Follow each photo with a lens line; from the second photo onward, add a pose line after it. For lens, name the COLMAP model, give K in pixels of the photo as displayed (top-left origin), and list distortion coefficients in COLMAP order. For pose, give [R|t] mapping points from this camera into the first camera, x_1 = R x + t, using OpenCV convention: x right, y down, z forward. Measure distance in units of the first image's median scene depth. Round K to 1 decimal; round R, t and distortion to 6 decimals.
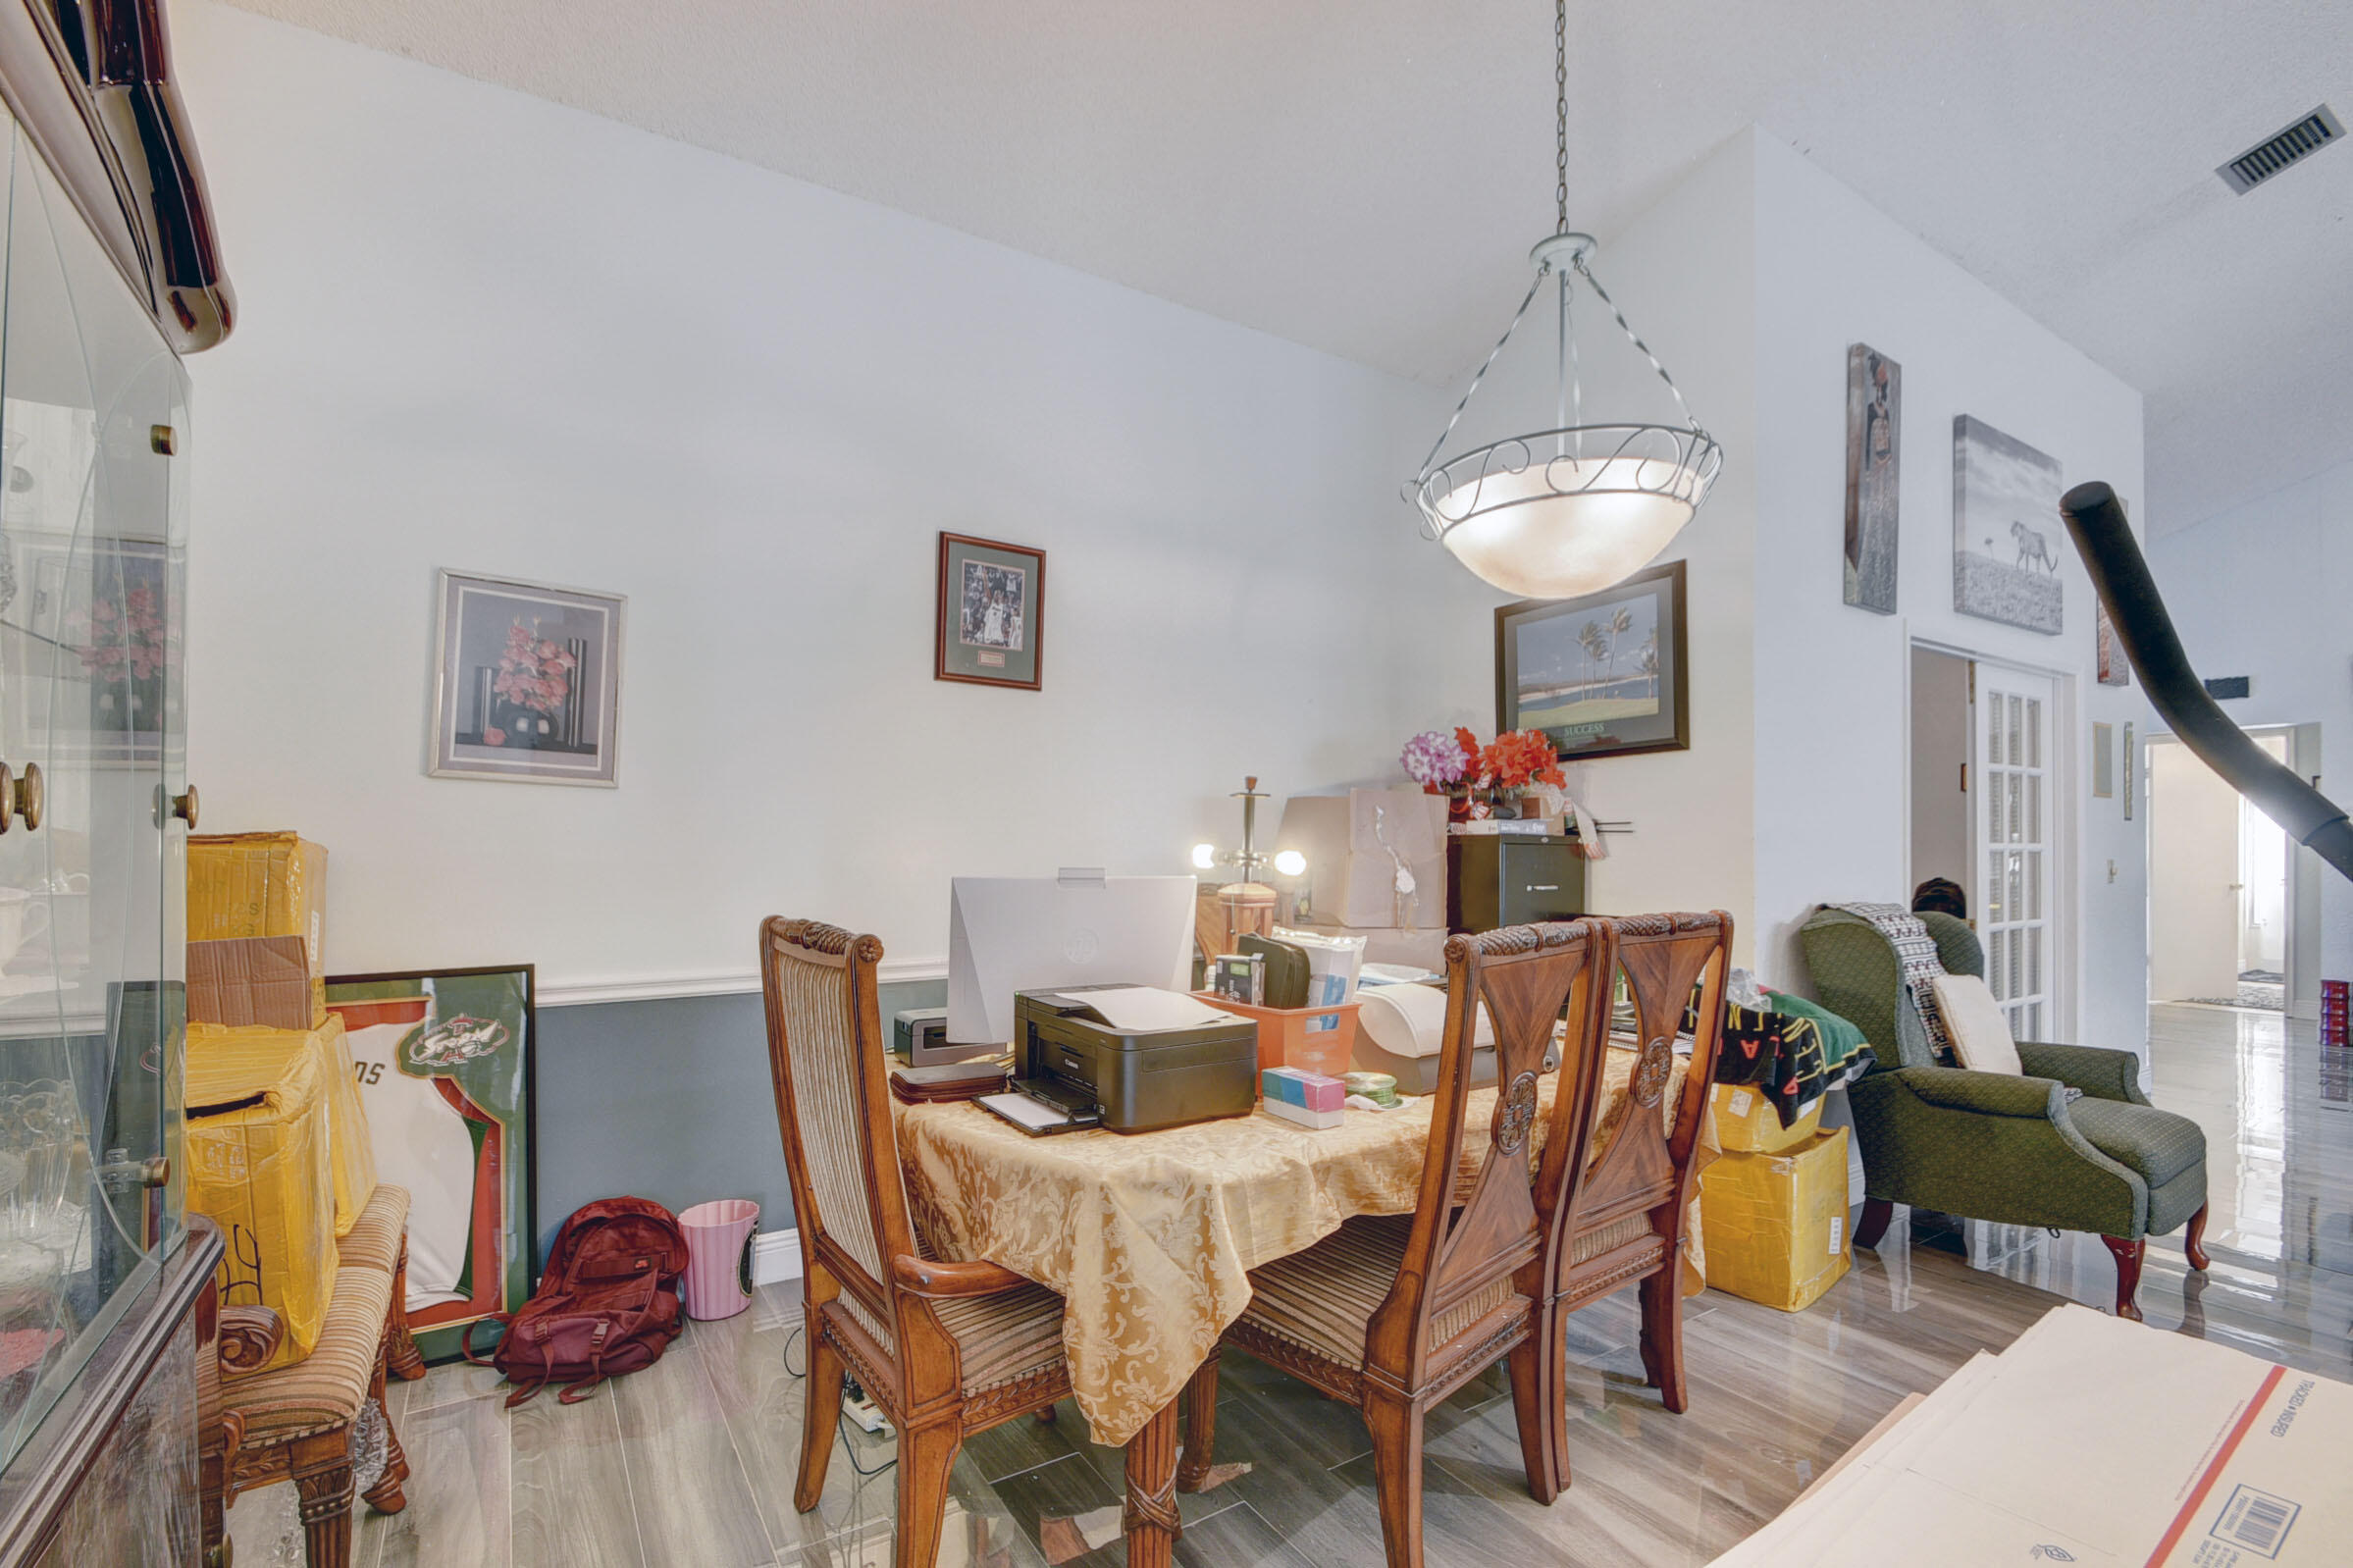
lens RADIAL K [[1047.1, 0, 1165.3], [0, 1047.1, 837.8], [0, 0, 1]] dist [-0.000145, -0.000617]
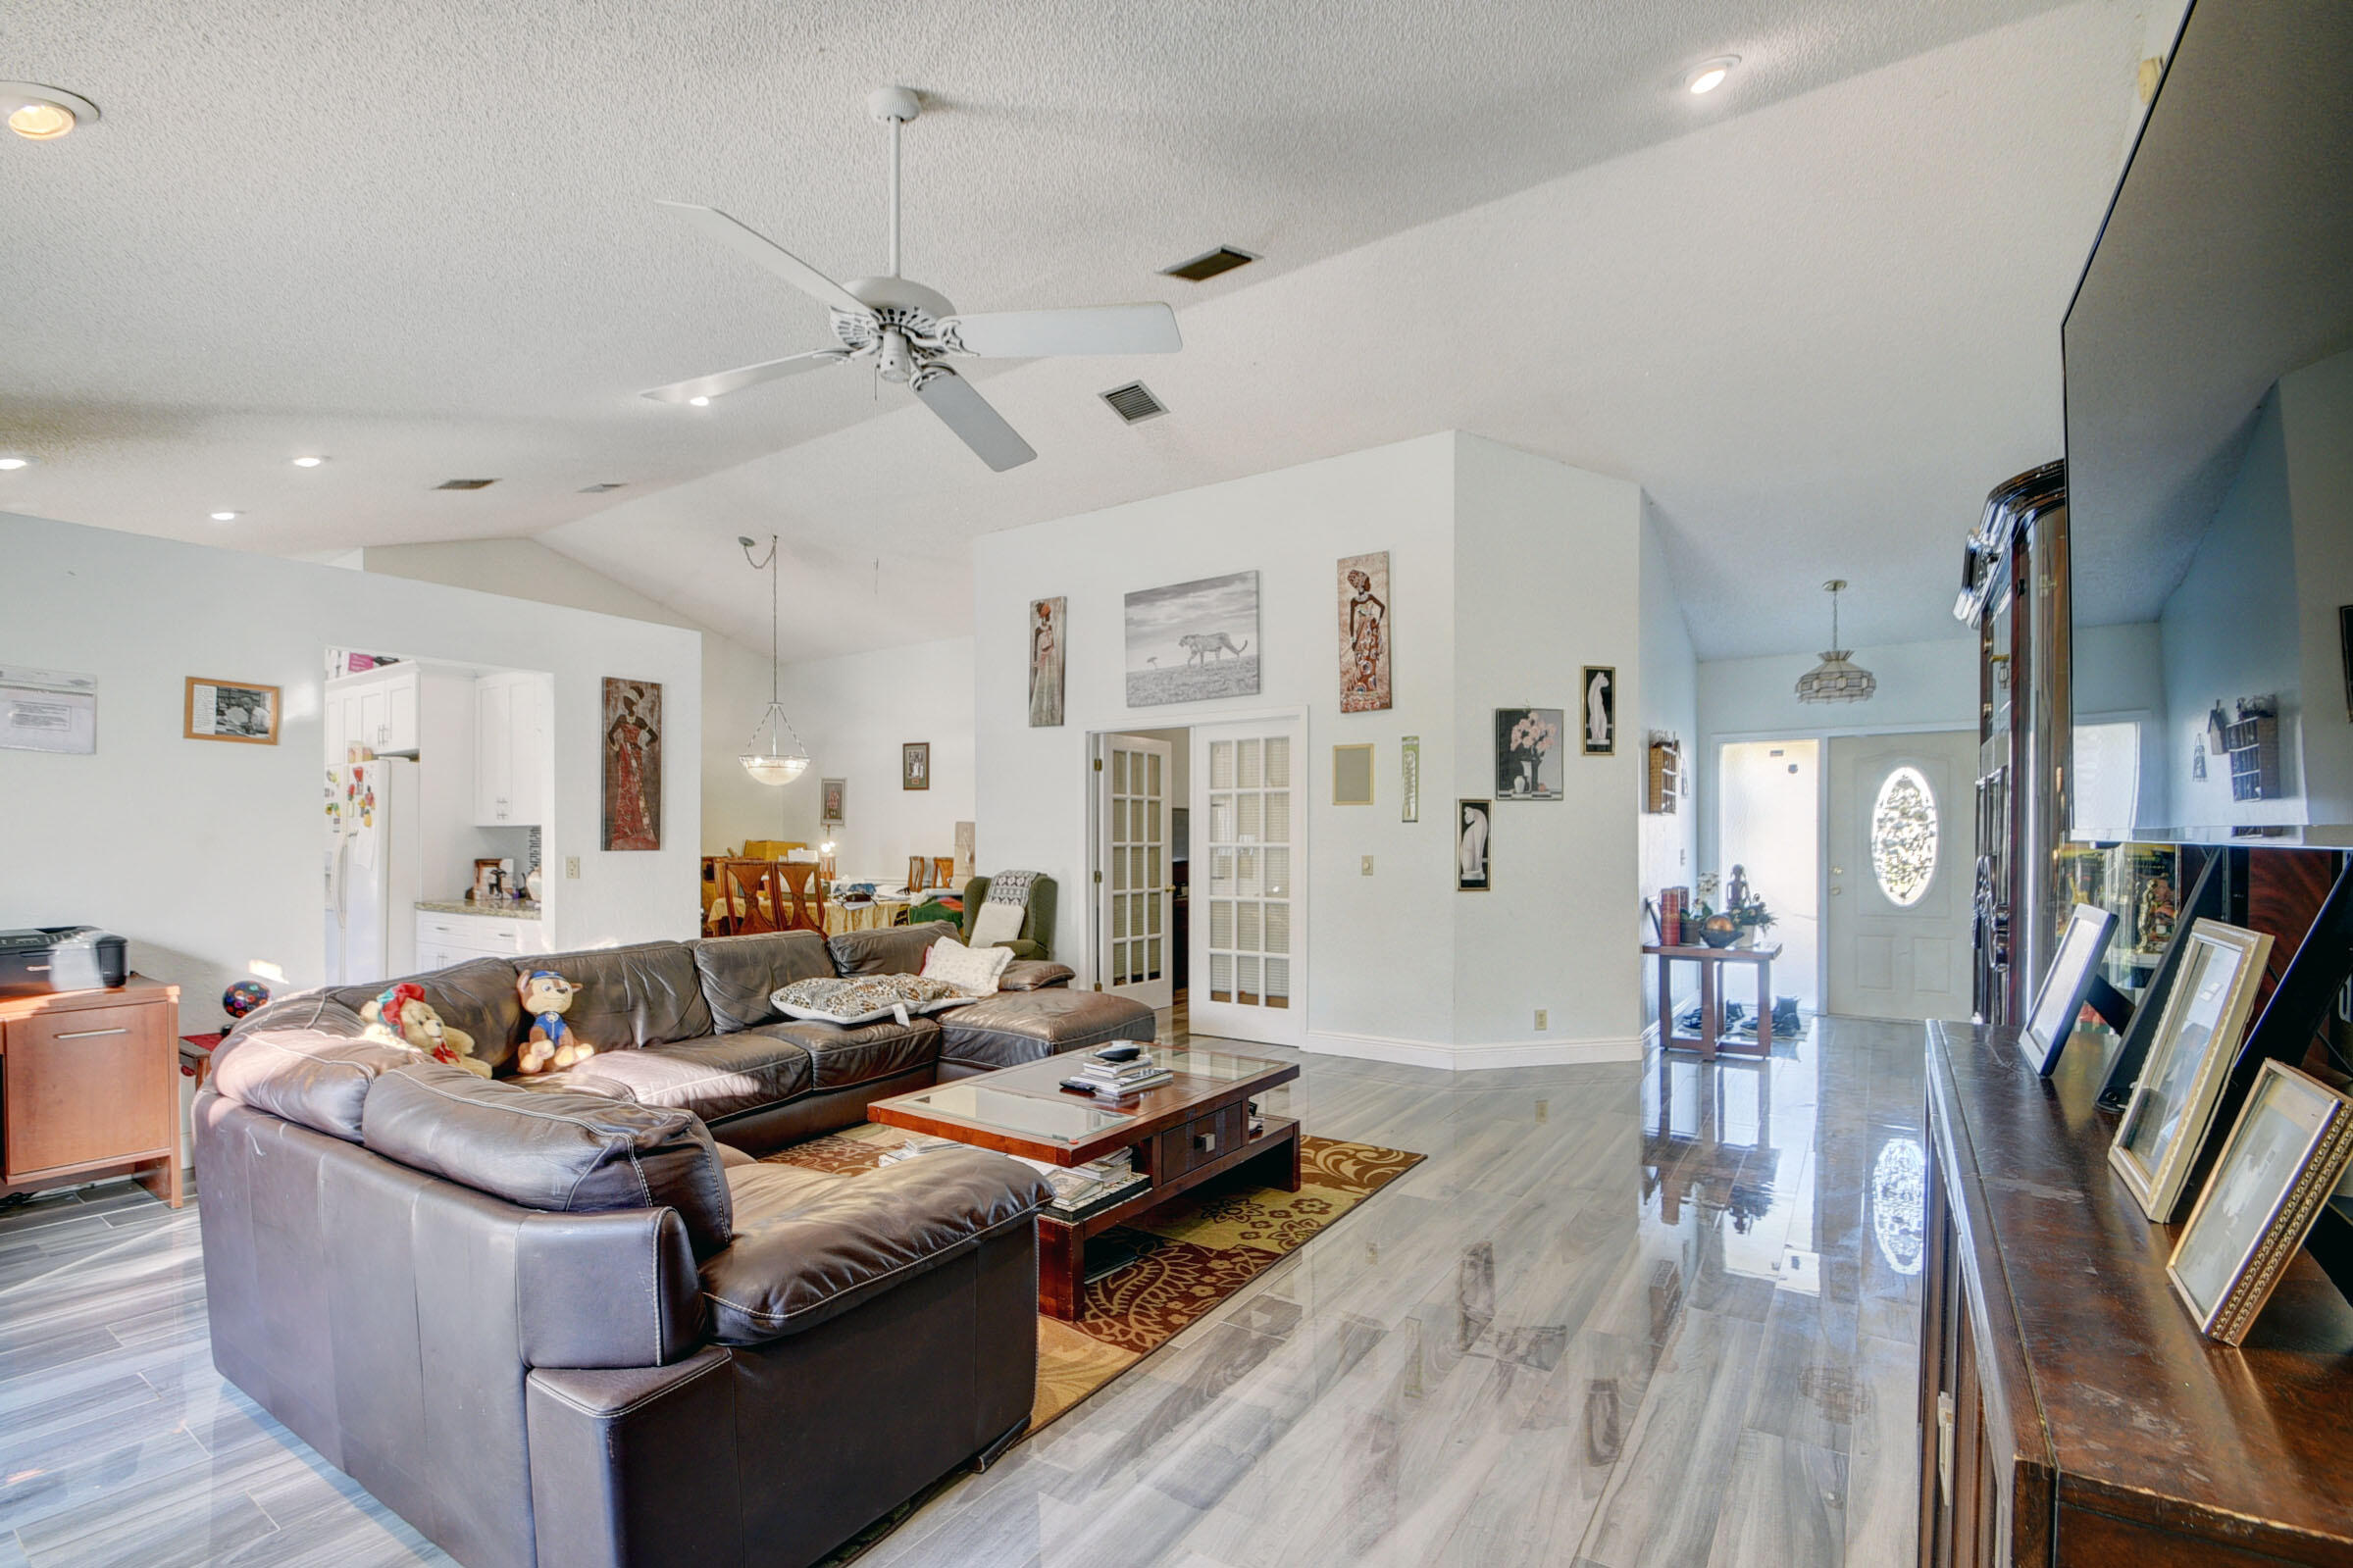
lens RADIAL K [[1047.0, 0, 1165.3], [0, 1047.0, 837.8], [0, 0, 1]] dist [-0.000145, -0.000617]
pose [[0.388510, 0.000563, -0.921445, 2.912941], [0.002710, 0.999995, 0.001754, -0.010028], [0.921441, -0.003179, 0.388506, 0.483258]]
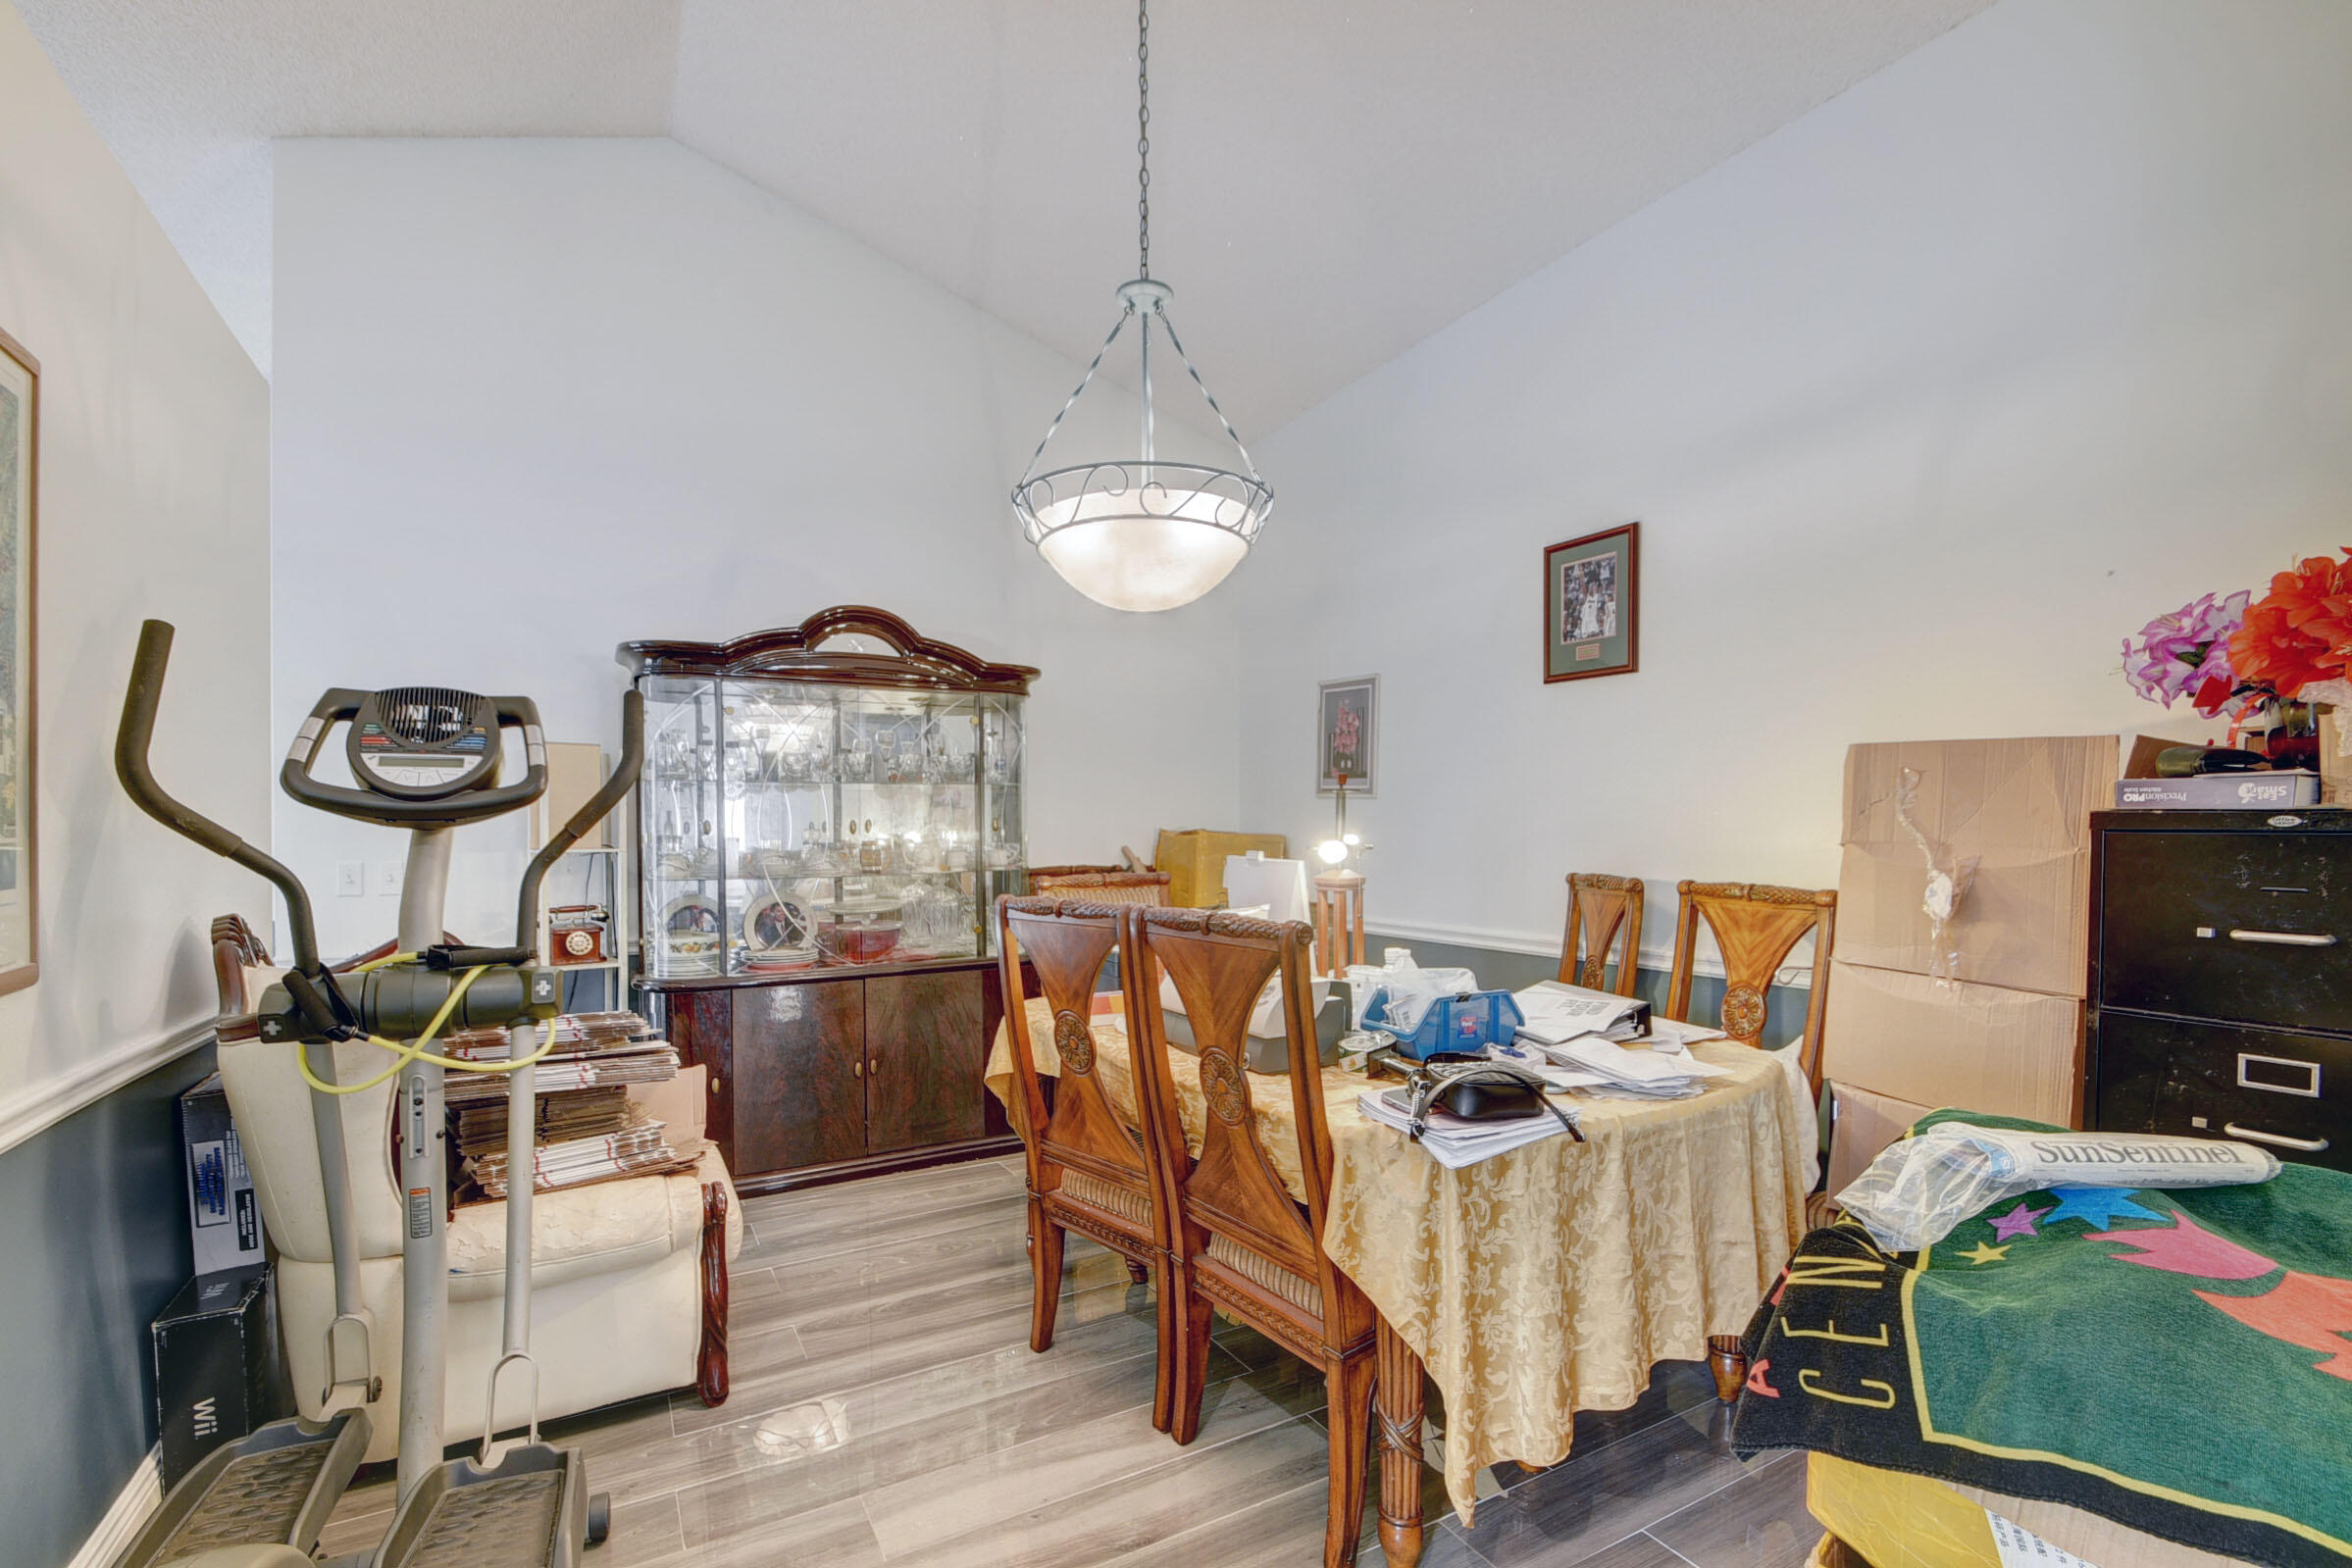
lens RADIAL K [[1046.6, 0, 1164.8], [0, 1046.6, 837.8], [0, 0, 1]] dist [-0.000145, -0.000617]
pose [[-0.067523, 0.002473, -0.997715, 0.870944], [0.005157, 0.999984, 0.002129, 0.005120], [0.997704, -0.005002, -0.067535, 0.654907]]
